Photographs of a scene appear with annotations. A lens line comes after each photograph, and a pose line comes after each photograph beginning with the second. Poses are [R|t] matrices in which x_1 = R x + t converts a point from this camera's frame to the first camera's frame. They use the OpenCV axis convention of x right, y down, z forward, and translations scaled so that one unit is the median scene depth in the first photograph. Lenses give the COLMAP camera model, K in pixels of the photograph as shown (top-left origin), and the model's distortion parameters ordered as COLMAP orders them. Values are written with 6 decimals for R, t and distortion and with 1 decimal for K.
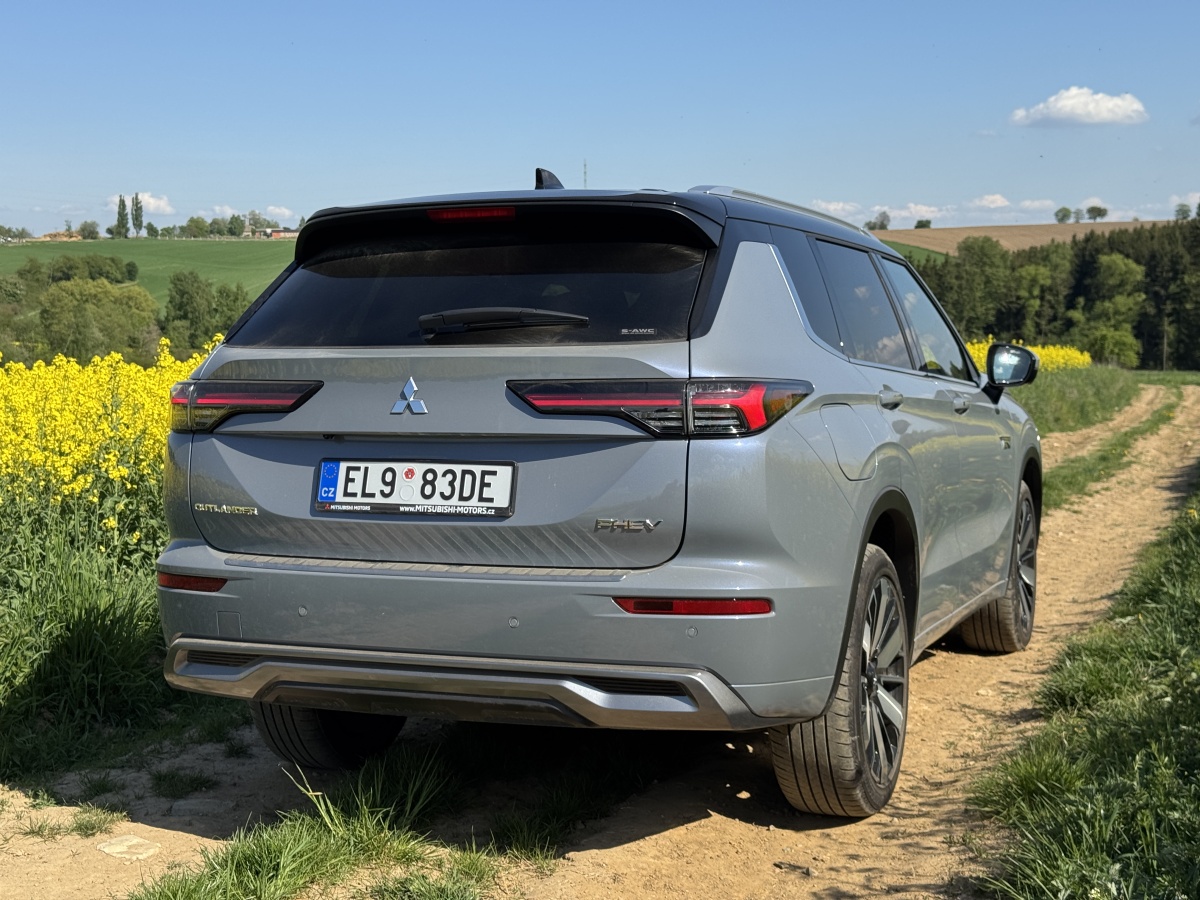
lens RADIAL K [[1665.0, 0, 597.2], [0, 1665.0, 459.7], [0, 0, 1]] dist [0.180314, -0.320078]
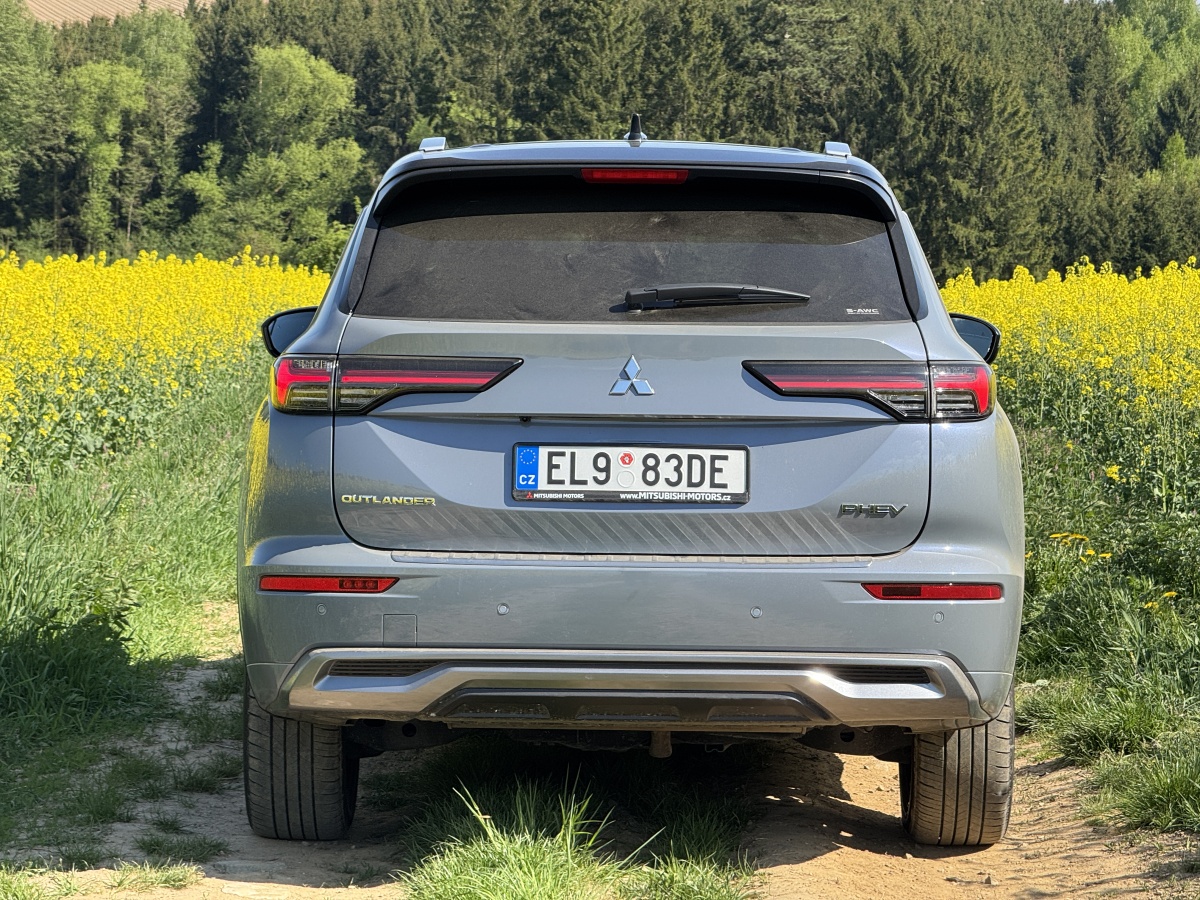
lens RADIAL K [[4204.7, 0, 600.0], [0, 4204.7, 430.6], [0, 0, 1]] dist [0.263099, 0.672739]
pose [[0.929296, 0.005685, 0.369292, -0.943105], [0.003138, 0.999724, -0.023288, 0.044789], [-0.369322, 0.022800, 0.929022, -1.119404]]
